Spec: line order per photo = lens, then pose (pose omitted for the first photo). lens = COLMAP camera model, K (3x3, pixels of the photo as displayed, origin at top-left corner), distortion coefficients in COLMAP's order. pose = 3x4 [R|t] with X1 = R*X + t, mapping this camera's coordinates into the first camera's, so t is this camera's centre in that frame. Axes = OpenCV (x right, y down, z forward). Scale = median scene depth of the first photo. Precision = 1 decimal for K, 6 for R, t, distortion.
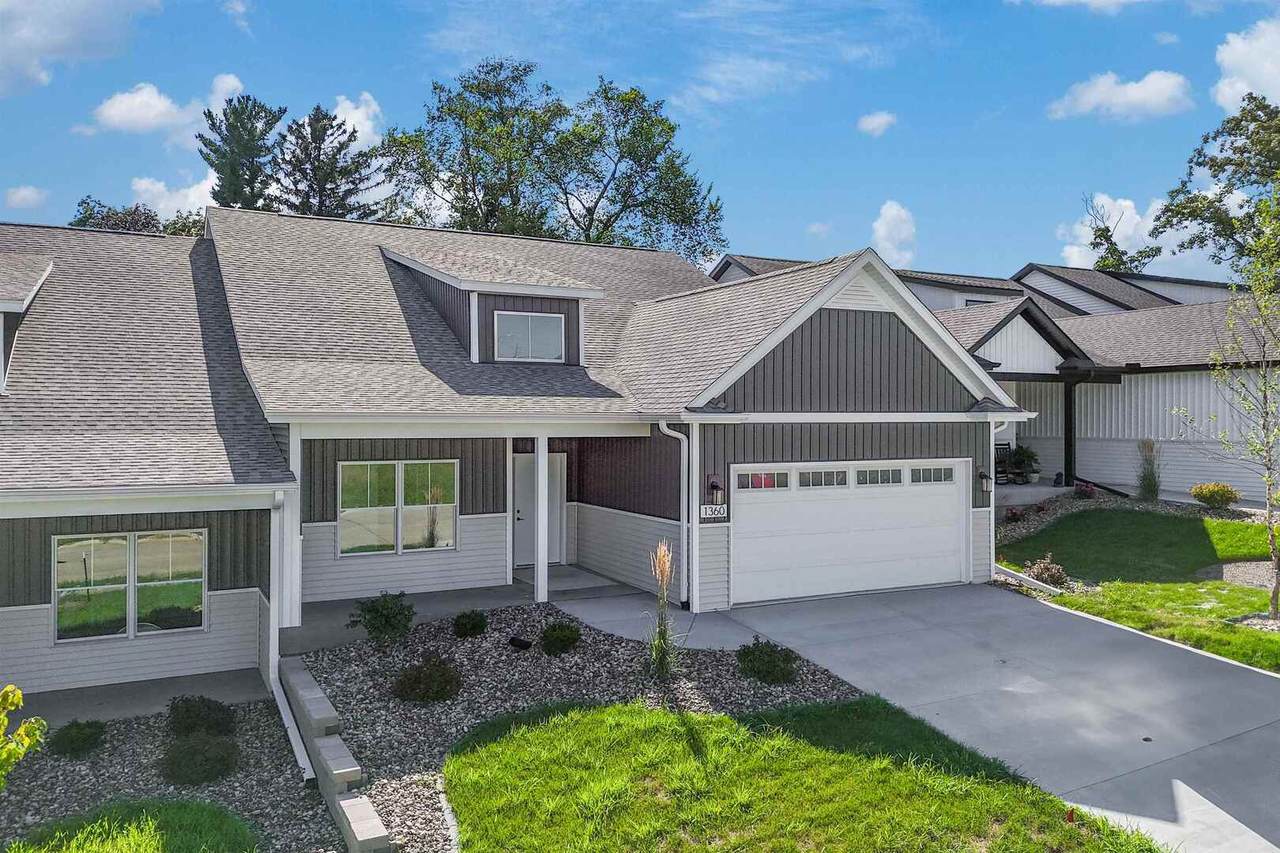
lens RADIAL K [[930.4, 0, 678.7], [0, 930.4, 423.7], [0, 0, 1]] dist [0.073612, -0.074990]
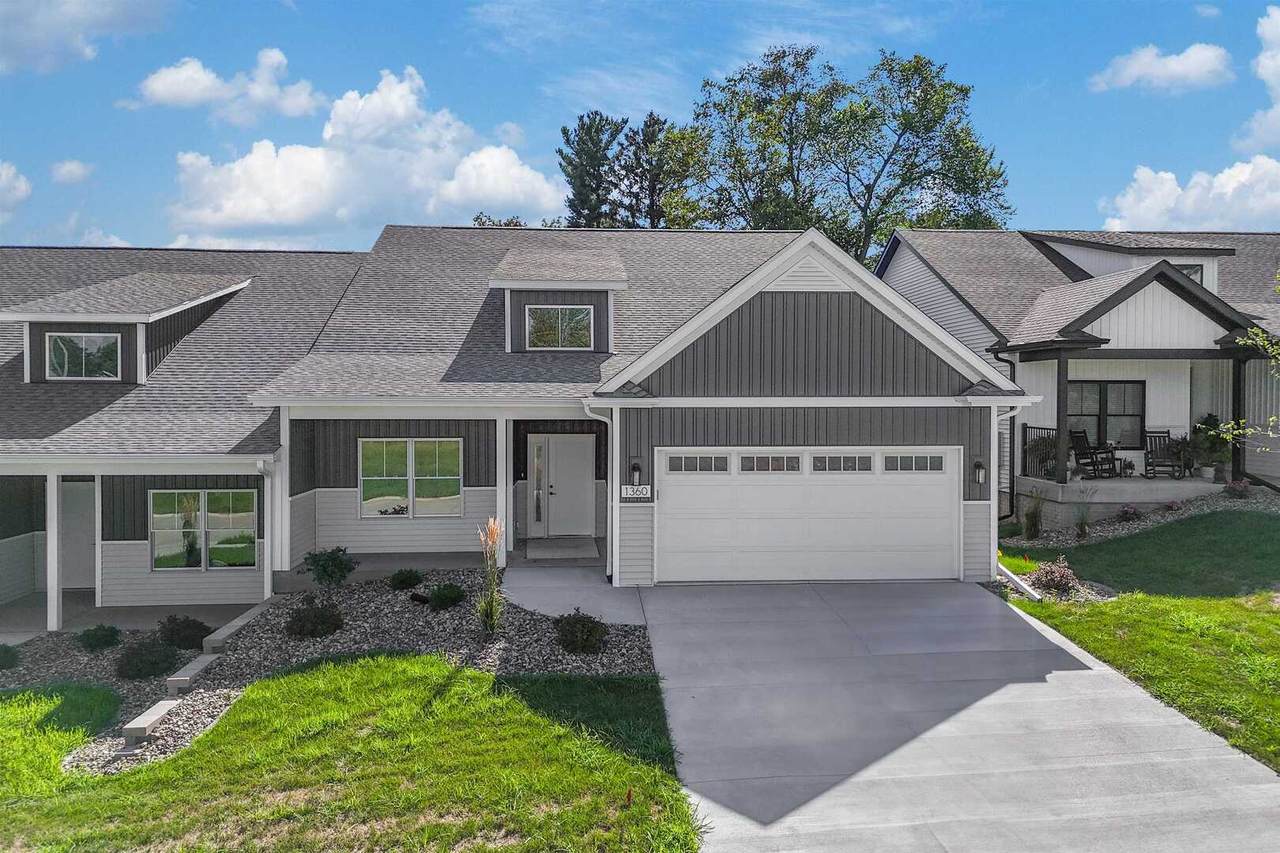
lens RADIAL K [[930.4, 0, 678.7], [0, 930.4, 423.7], [0, 0, 1]] dist [0.073612, -0.074990]
pose [[0.922806, 0.010648, -0.385119, 0.420670], [-0.002913, 0.999782, 0.020663, -0.003540], [0.385255, -0.017946, 0.922636, 0.046675]]
